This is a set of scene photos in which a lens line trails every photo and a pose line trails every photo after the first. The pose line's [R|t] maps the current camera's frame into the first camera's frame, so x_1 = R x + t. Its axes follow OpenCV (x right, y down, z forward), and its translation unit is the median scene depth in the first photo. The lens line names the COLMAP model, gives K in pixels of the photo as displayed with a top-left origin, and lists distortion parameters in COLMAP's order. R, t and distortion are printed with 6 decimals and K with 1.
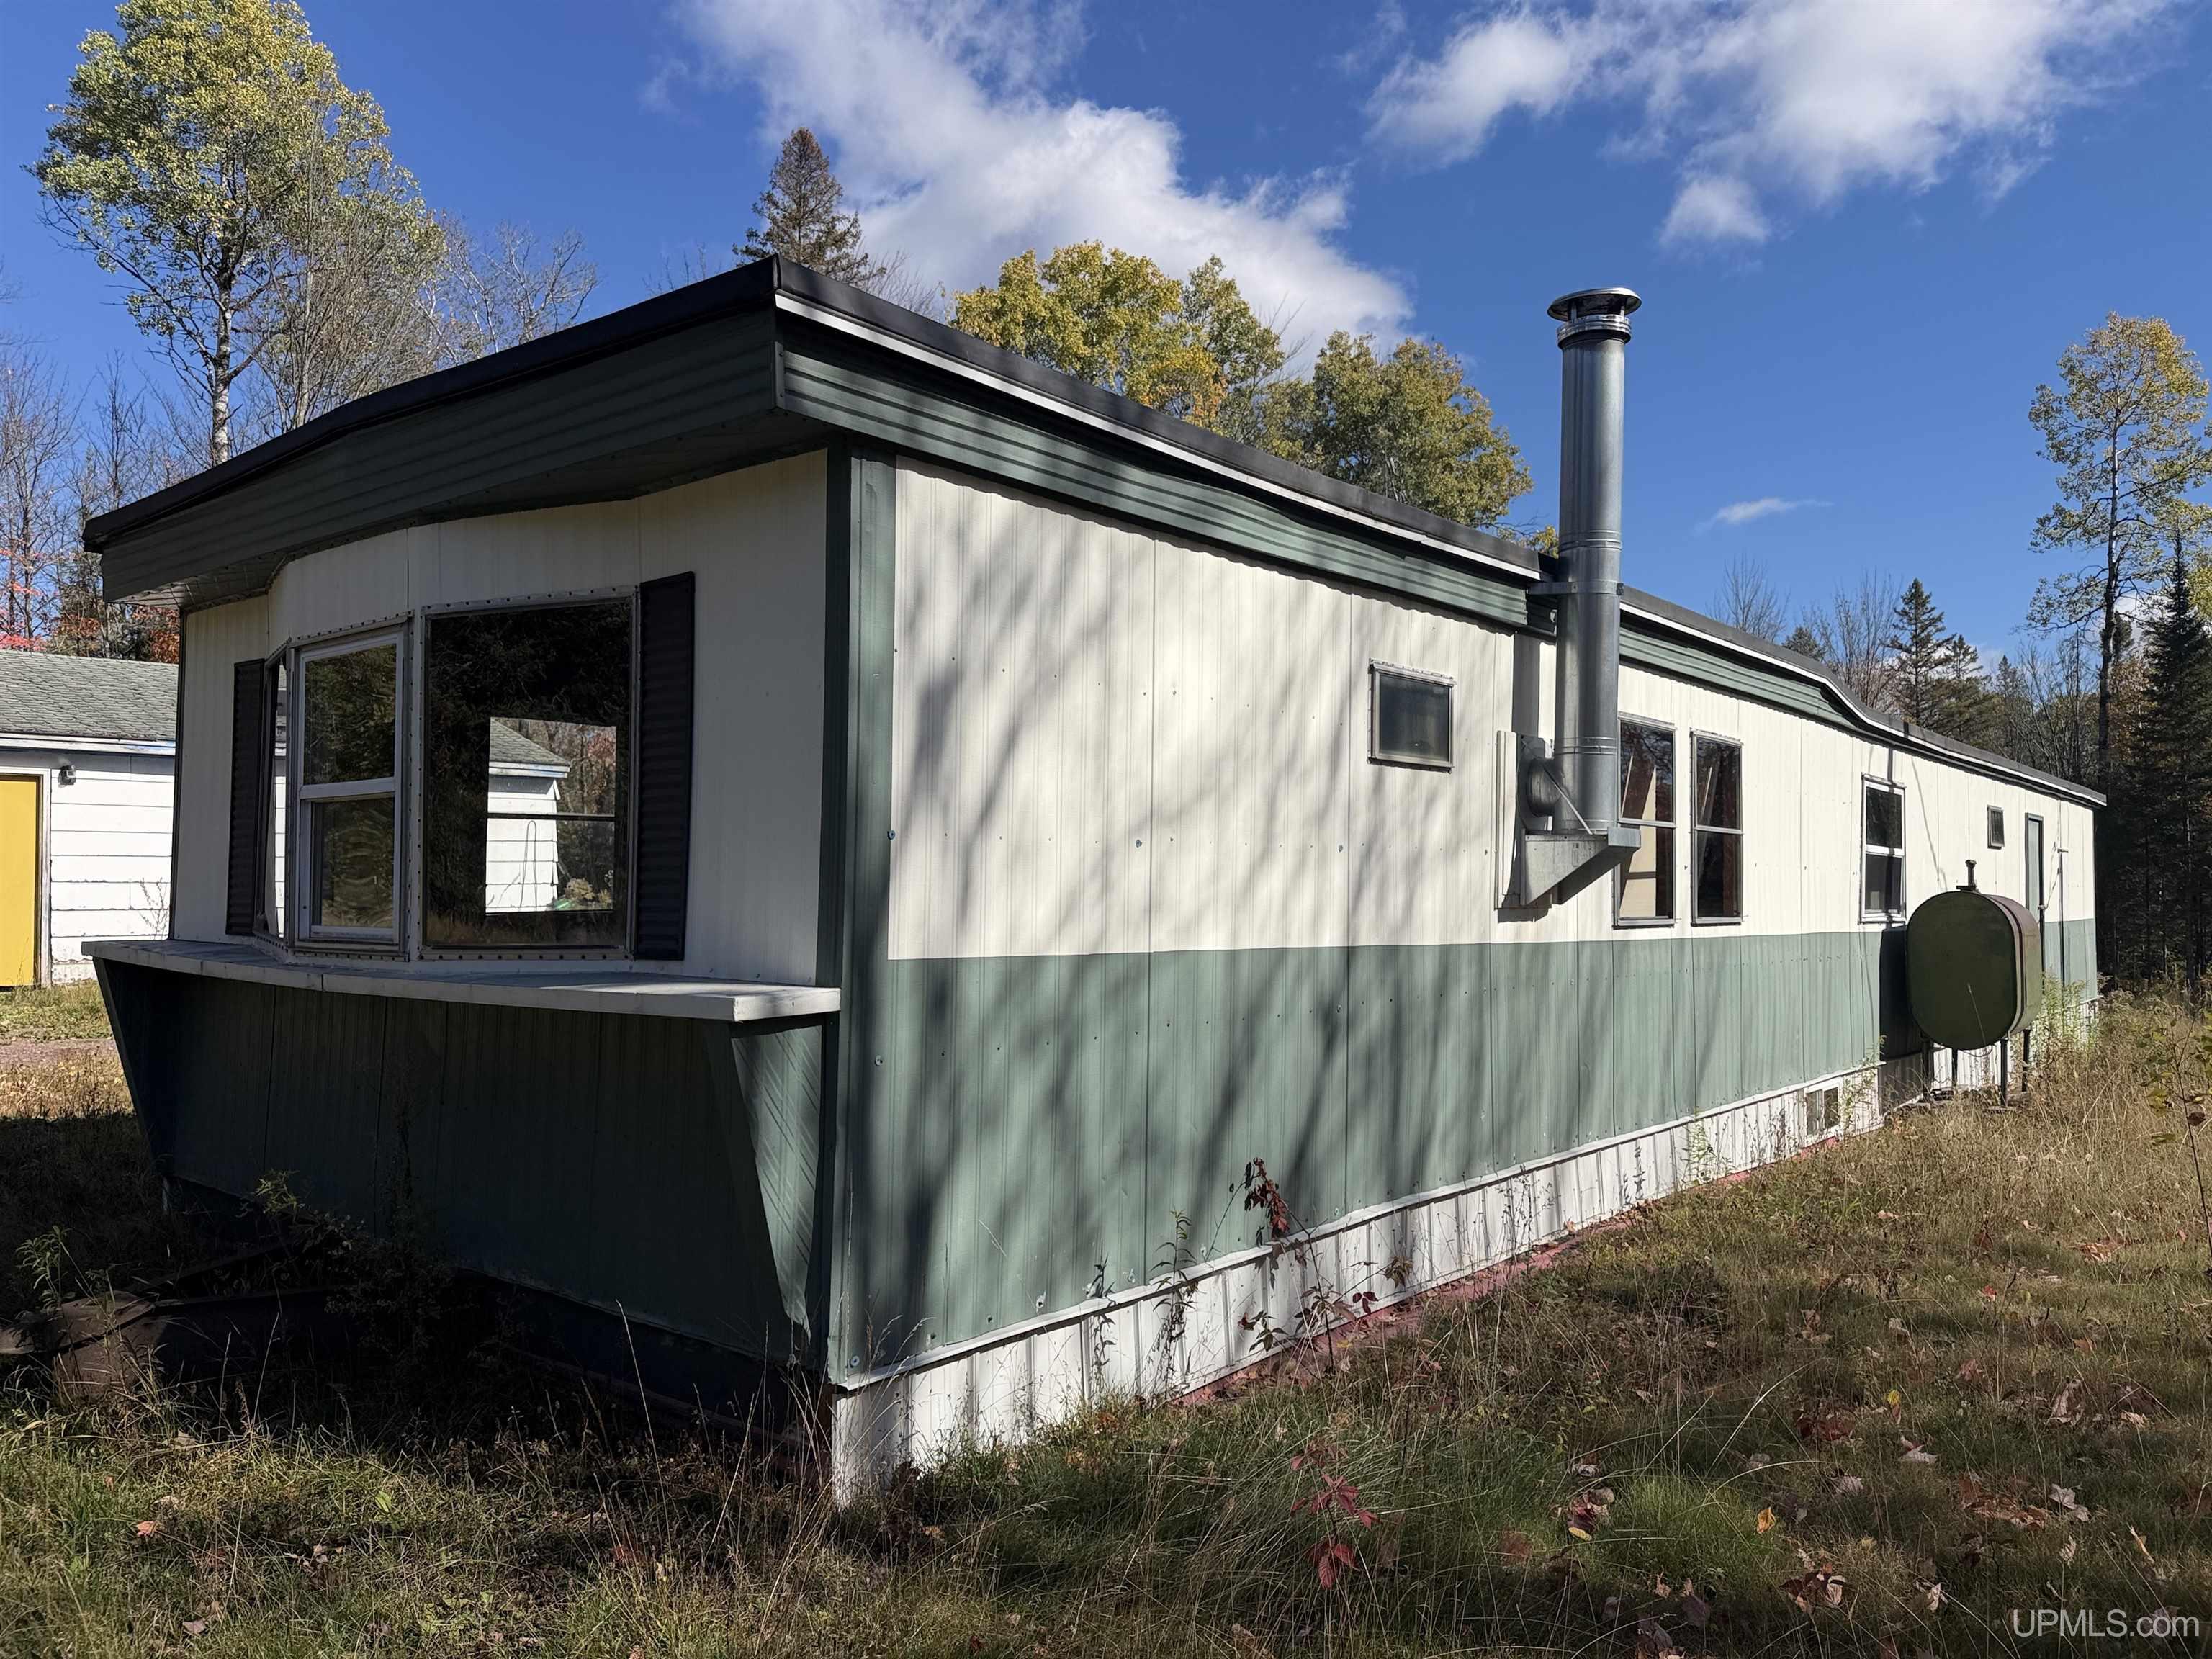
lens RADIAL K [[1551.9, 0, 1097.0], [0, 1551.9, 822.2], [0, 0, 1]] dist [0.075046, -0.086964]
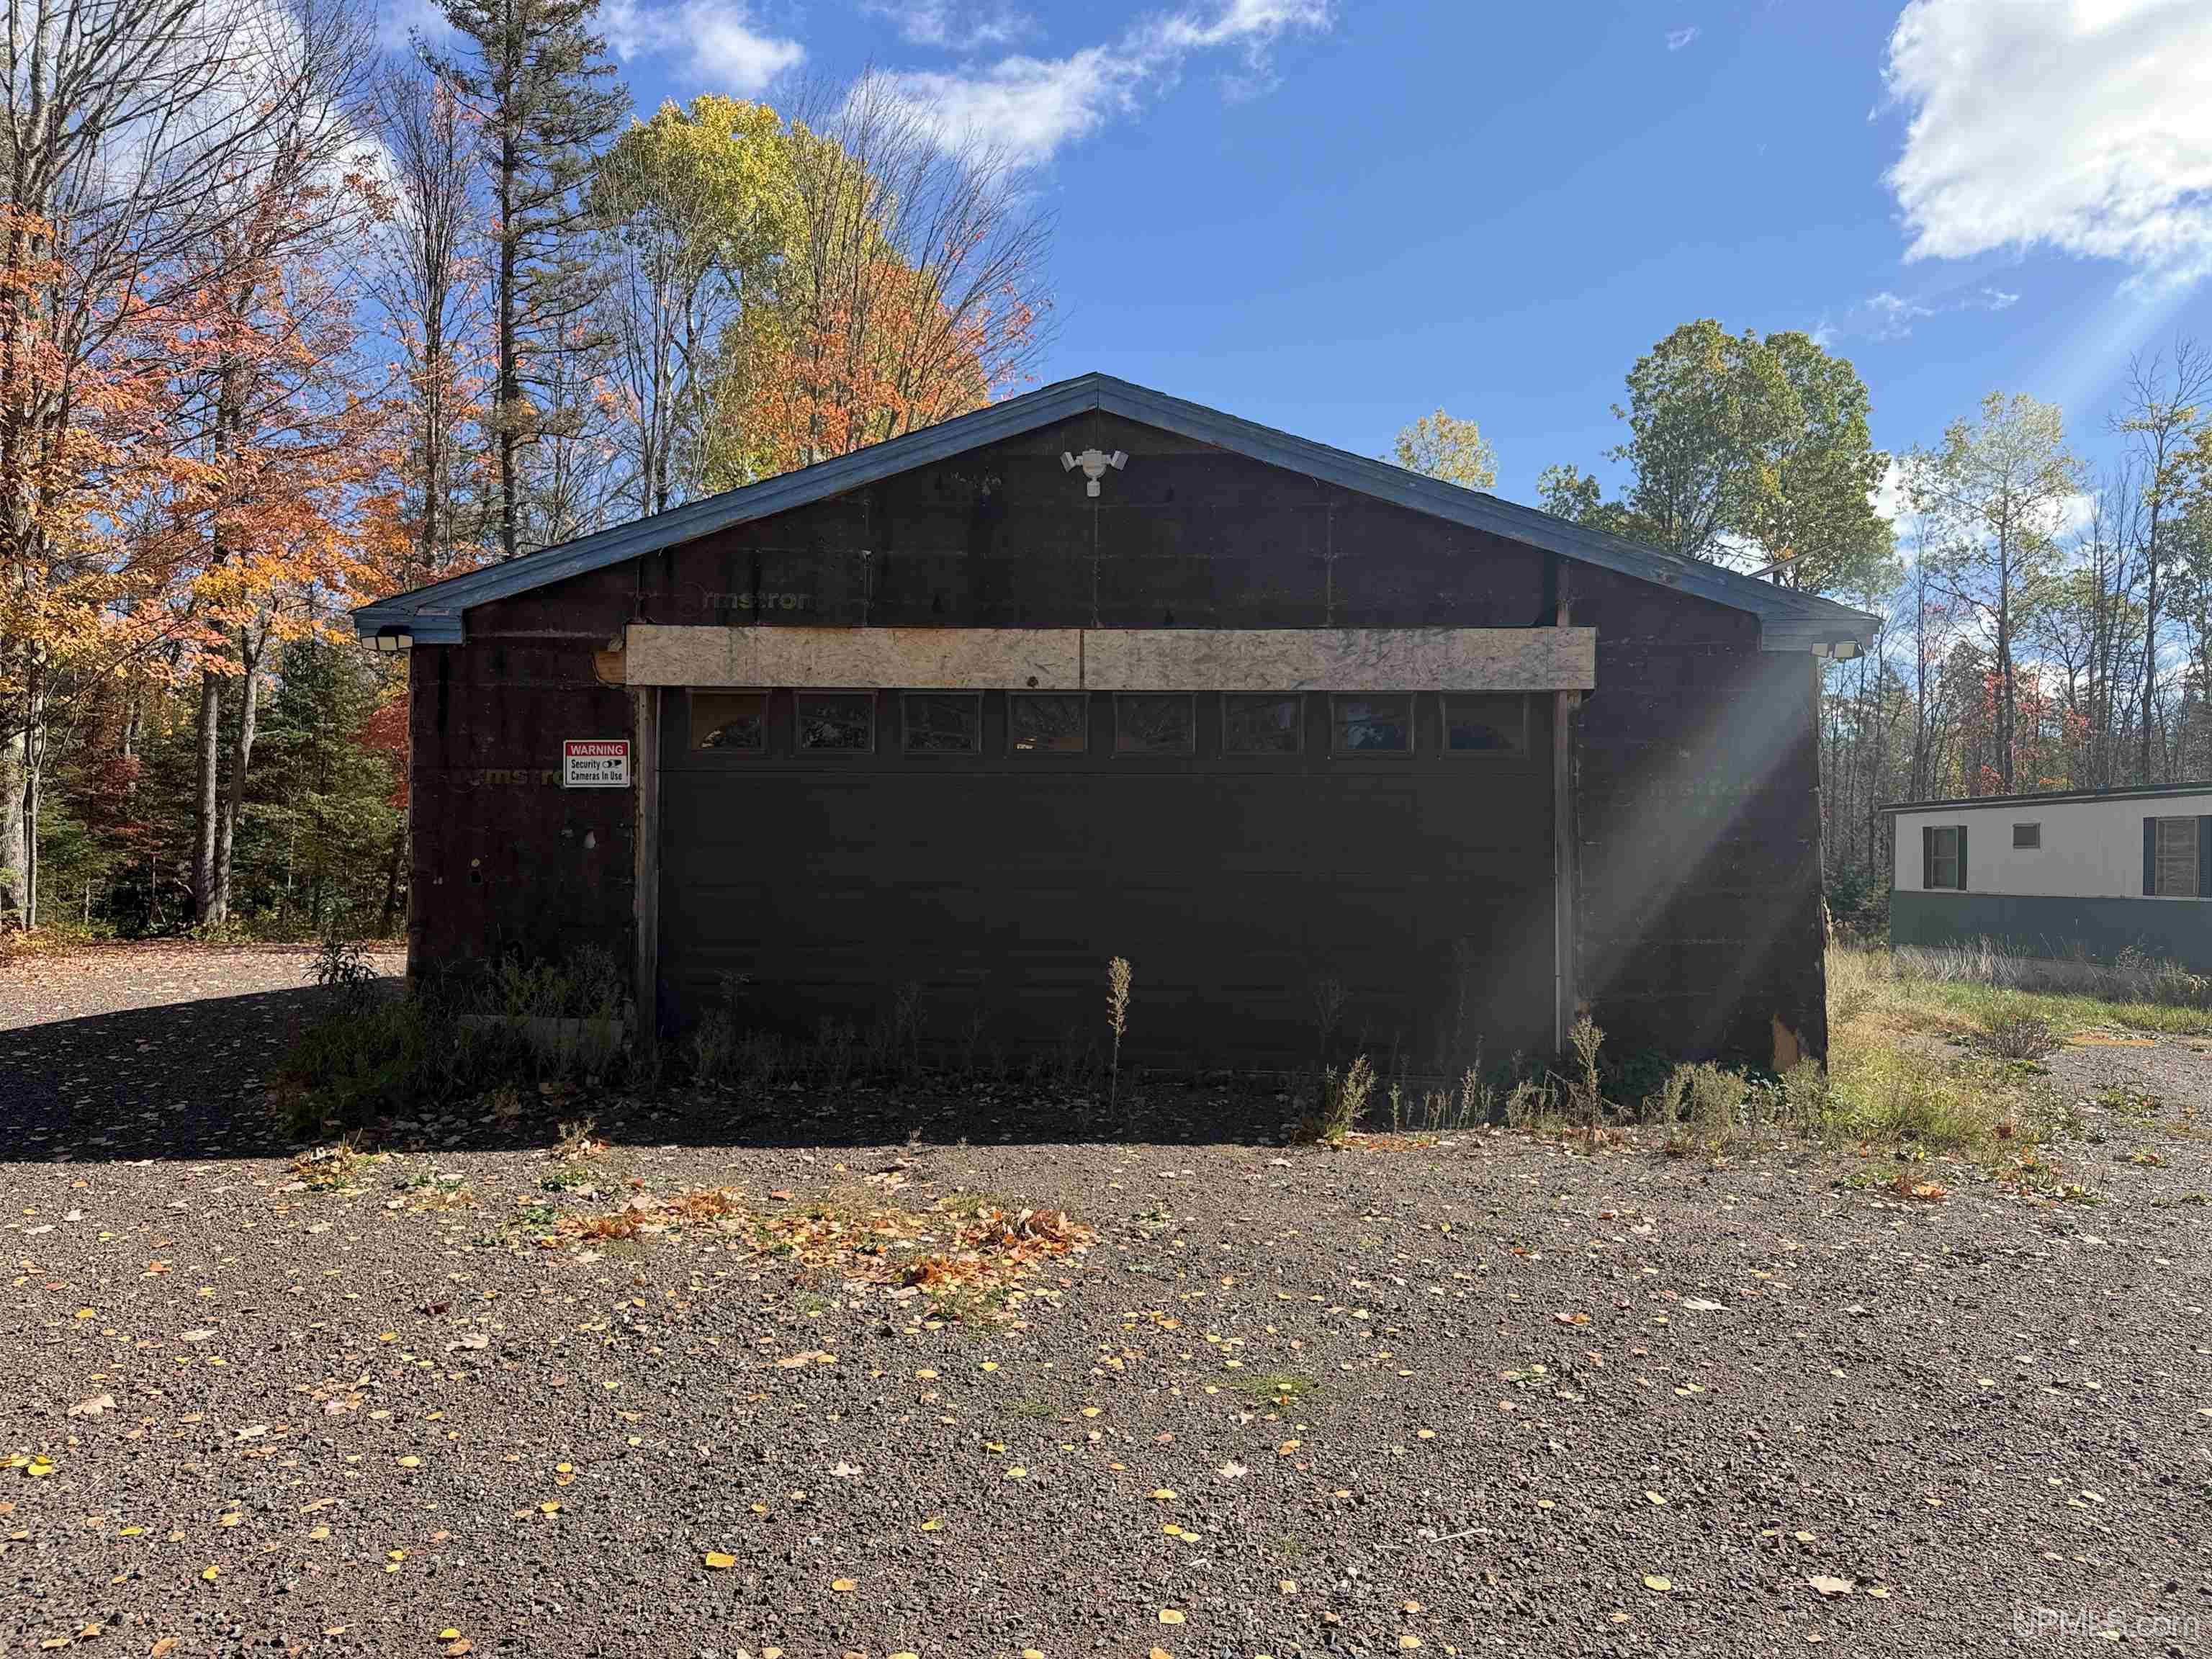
lens RADIAL K [[1551.9, 0, 1106.6], [0, 1551.9, 832.4], [0, 0, 1]] dist [0.075046, -0.086964]
pose [[0.758724, 0.014054, 0.651261, -1.010213], [-0.038702, 0.998974, 0.023531, 0.007922], [-0.650262, -0.043059, 0.758489, 0.503921]]
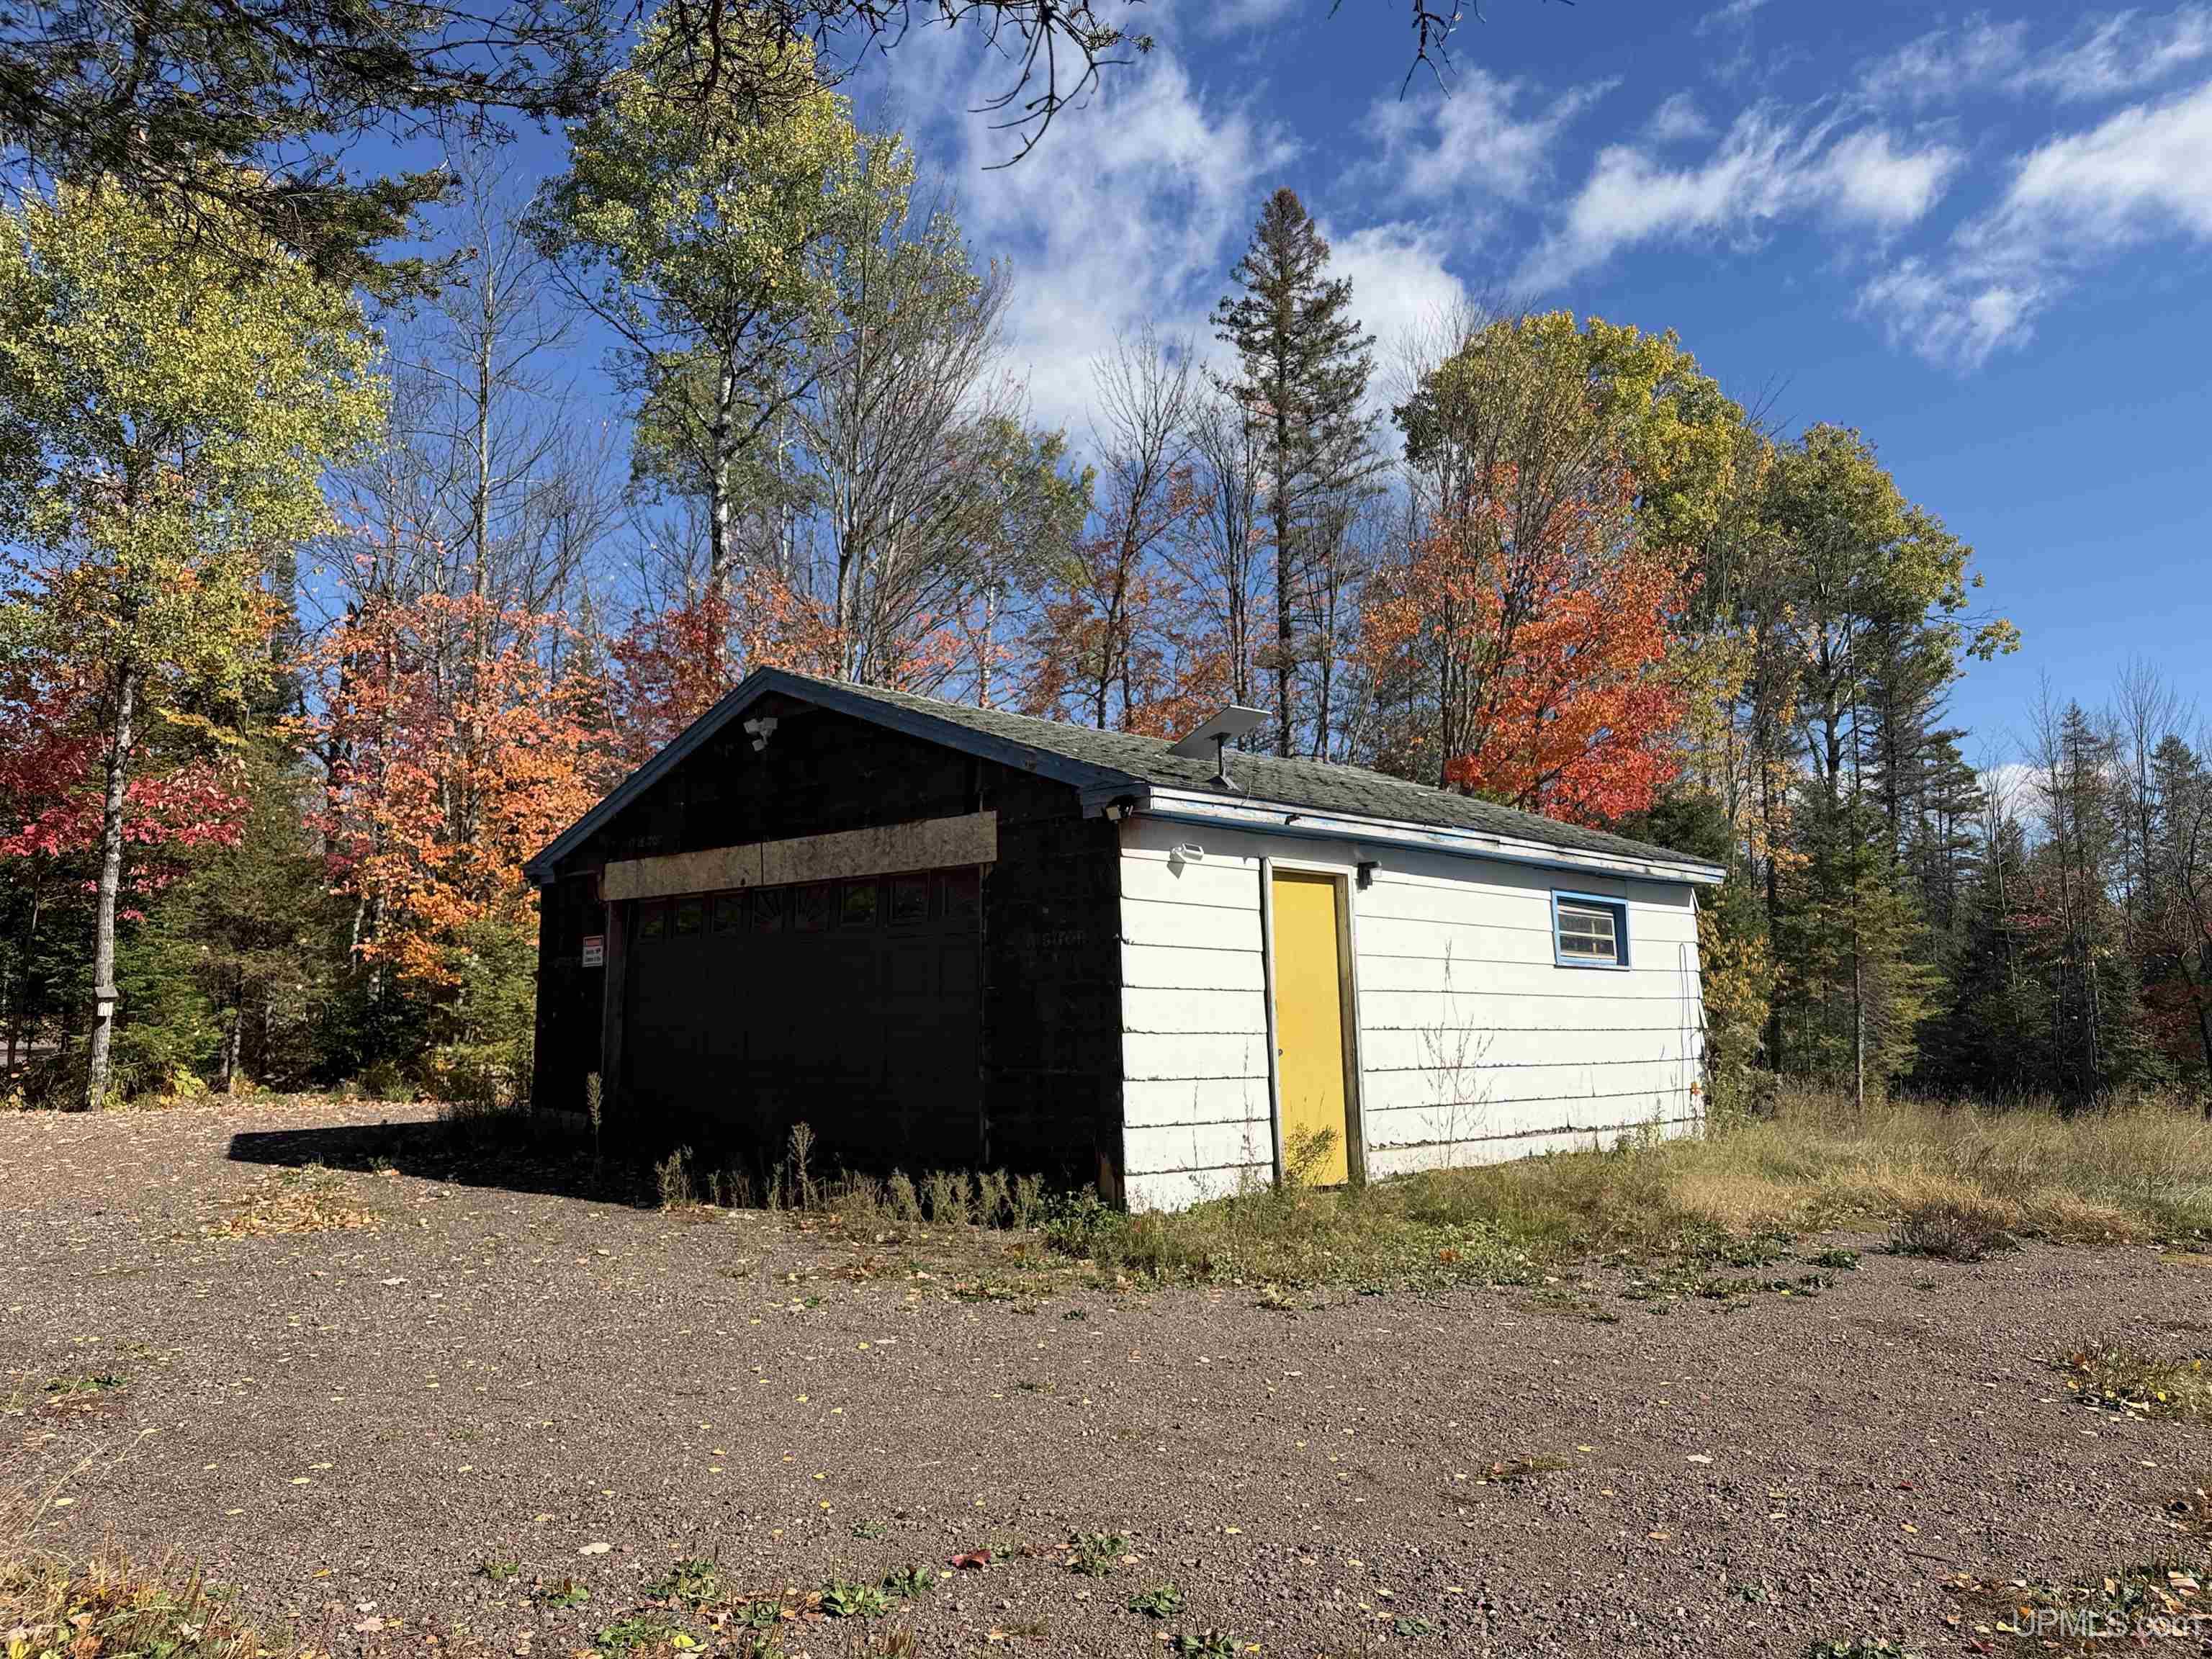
lens RADIAL K [[1551.9, 0, 1114.1], [0, 1551.9, 826.4], [0, 0, 1]] dist [0.075046, -0.086964]
pose [[0.999758, 0.000341, -0.021987, -0.593191], [-0.001979, 0.997216, -0.074540, 0.000824], [0.021901, 0.074565, 0.996976, 0.237053]]
